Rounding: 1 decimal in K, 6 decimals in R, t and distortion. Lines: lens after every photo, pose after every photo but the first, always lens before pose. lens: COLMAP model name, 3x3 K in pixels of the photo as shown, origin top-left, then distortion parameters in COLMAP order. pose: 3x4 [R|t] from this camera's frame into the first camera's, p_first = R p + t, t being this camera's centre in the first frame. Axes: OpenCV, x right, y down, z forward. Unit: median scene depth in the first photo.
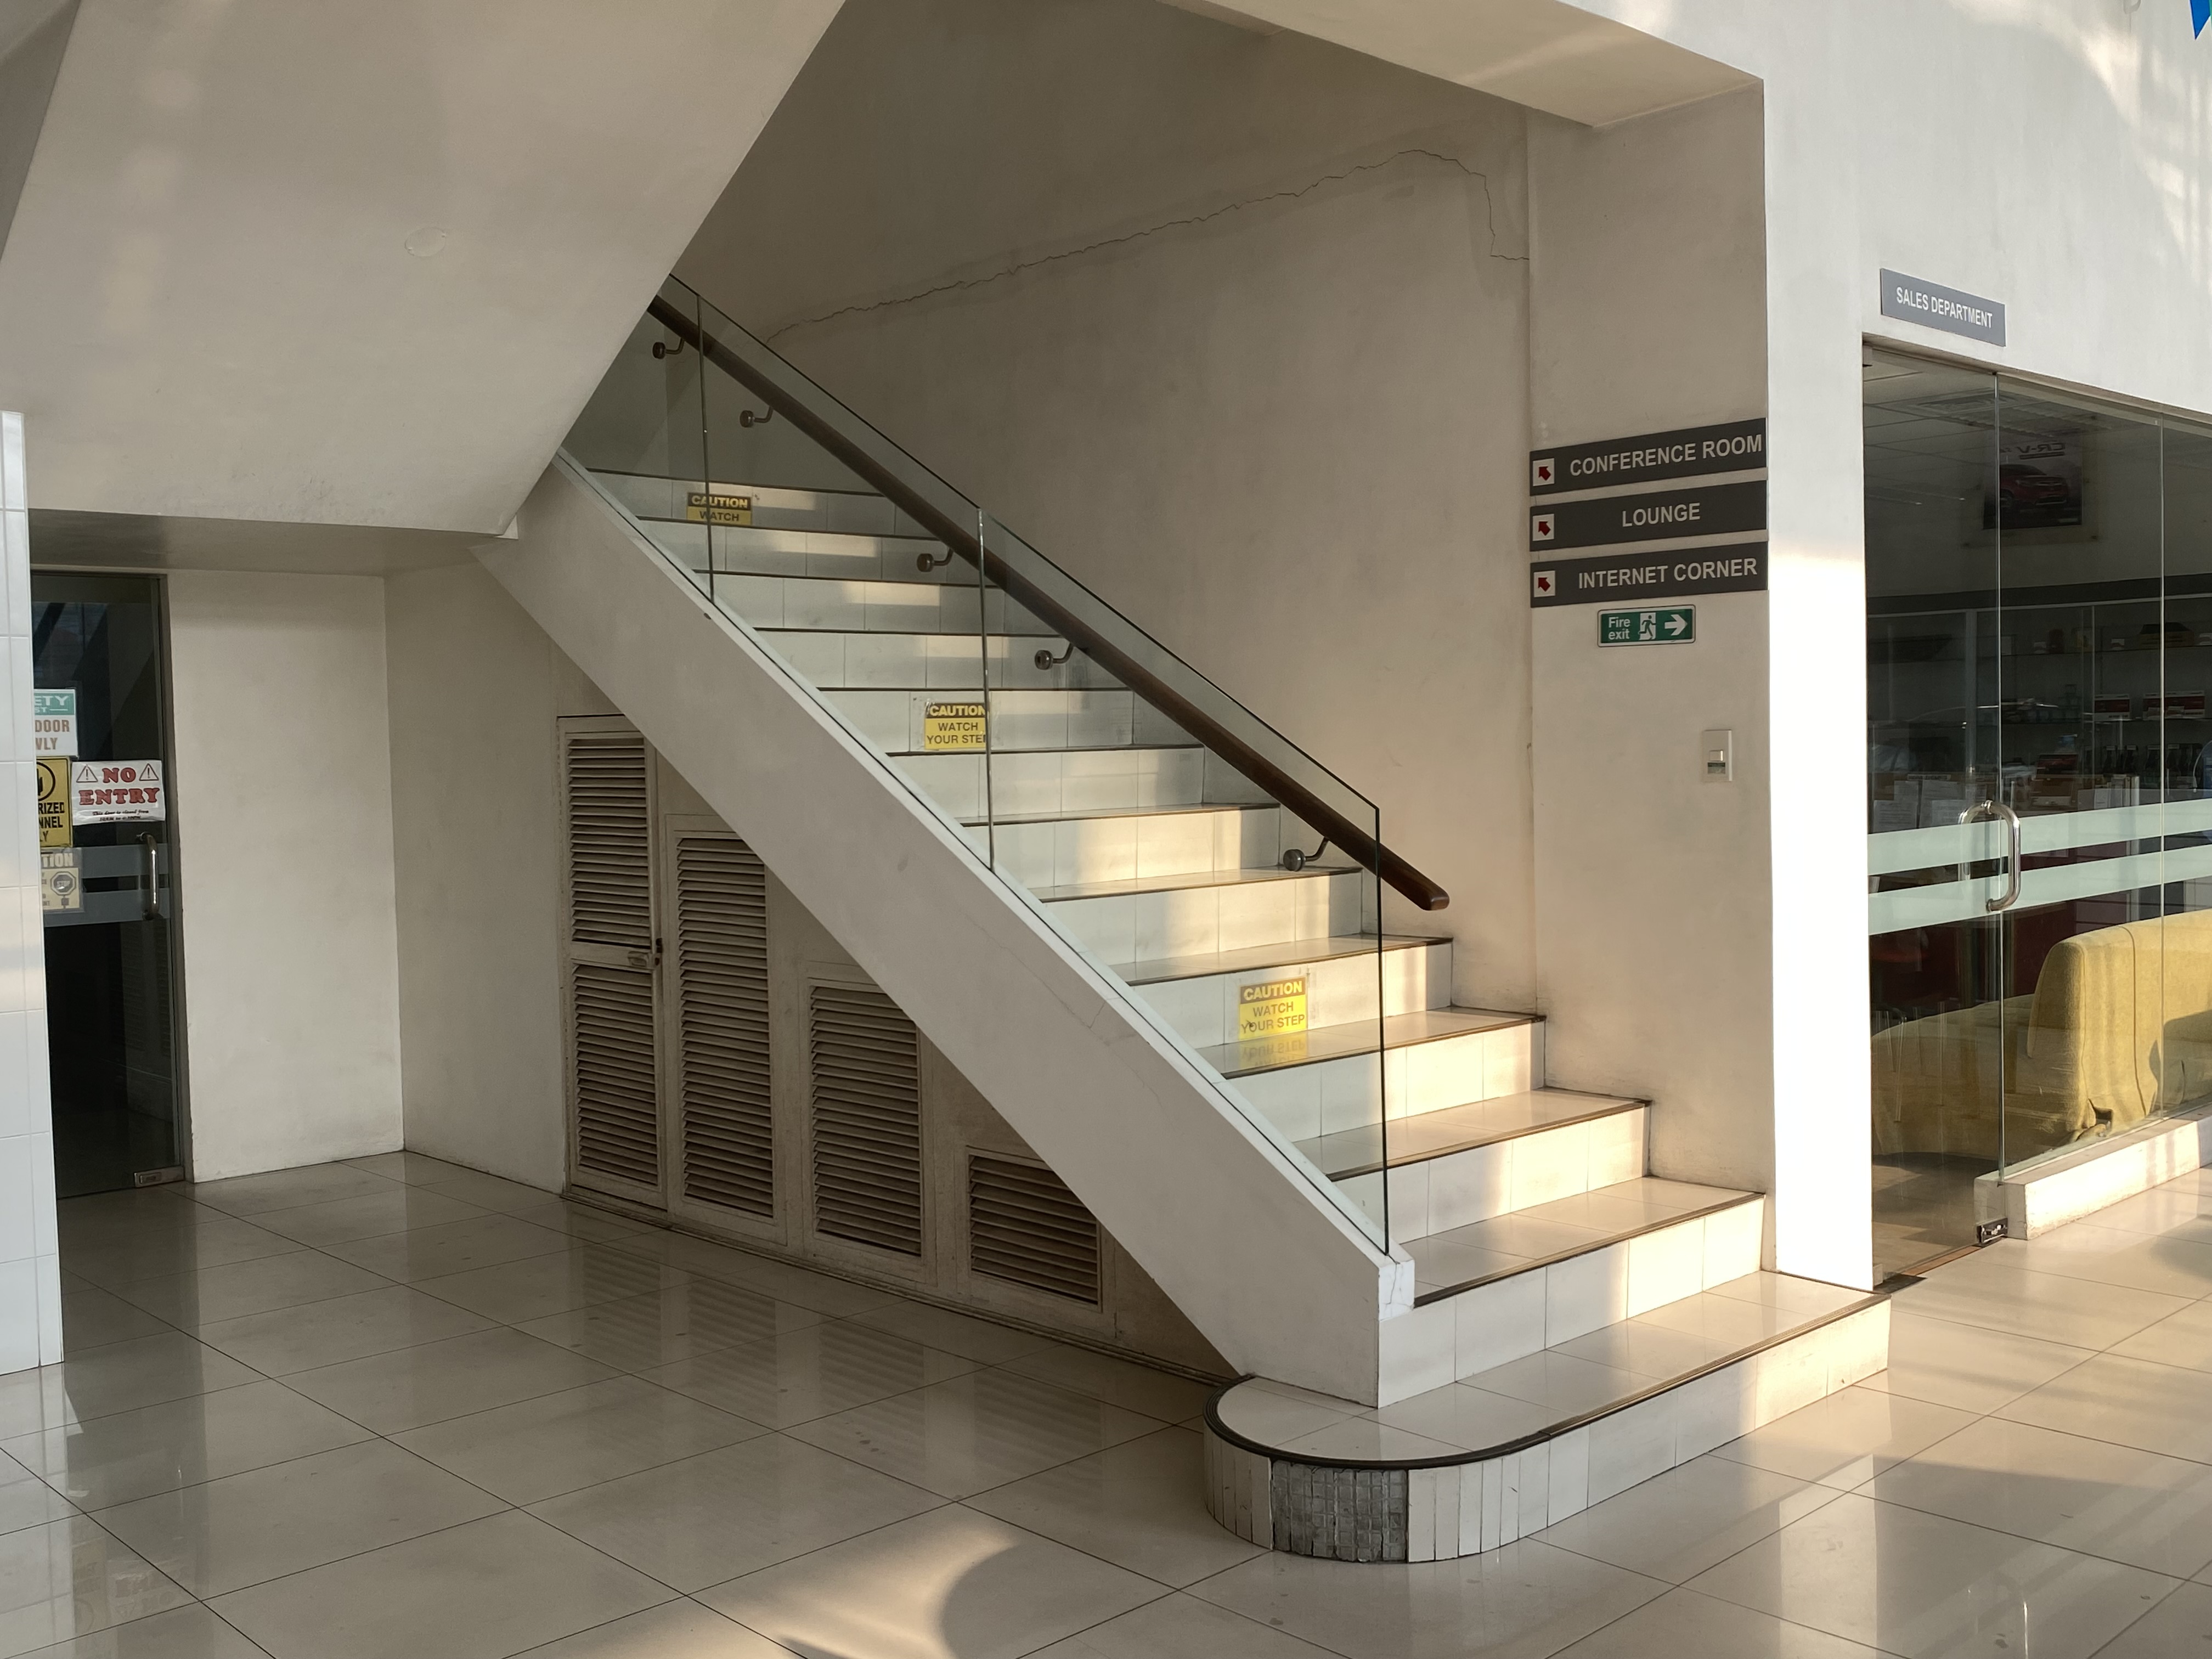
lens RADIAL K [[2078.9, 0, 1106.0], [0, 2078.9, 829.5], [0, 0, 1]] dist [0.040072, 0.002035]
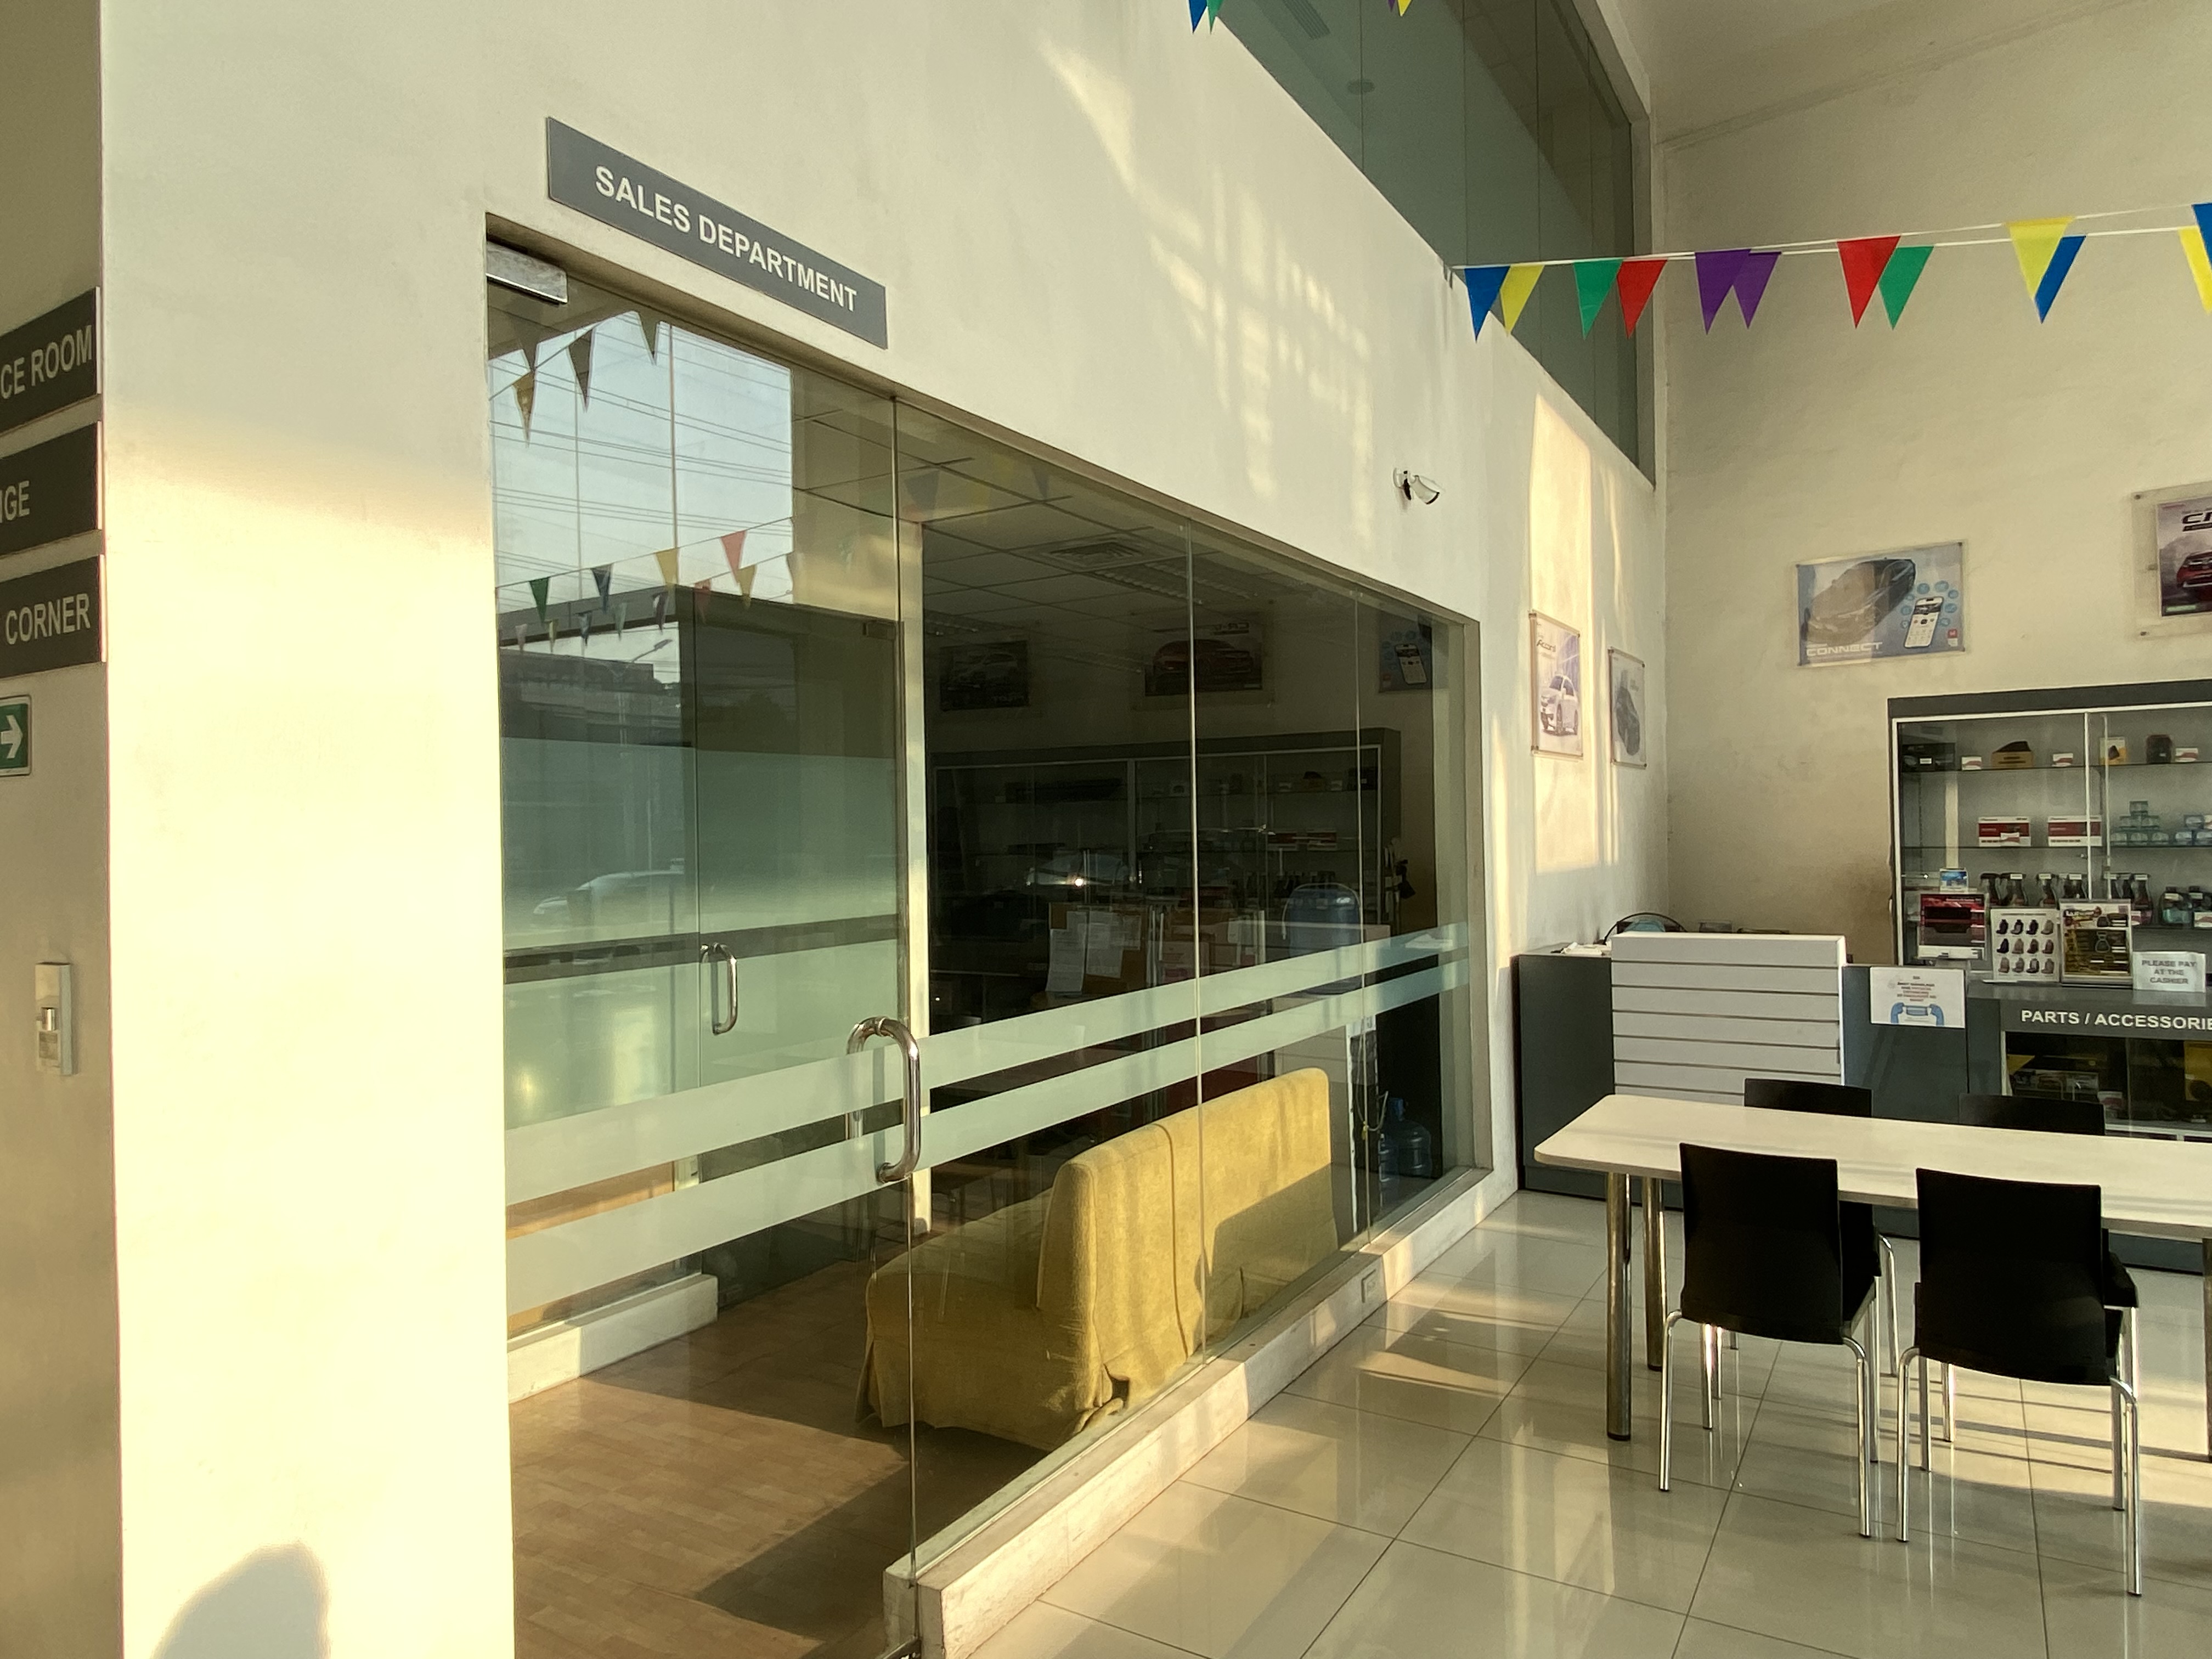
lens RADIAL K [[1364.4, 0, 1097.3], [0, 1364.4, 866.6], [0, 0, 1]] dist [0.029099, -0.035980]
pose [[0.970030, -0.011461, 0.242716, 0.345362], [0.018772, 0.999436, -0.027828, -0.043385], [-0.242260, 0.031550, 0.969698, 0.500947]]
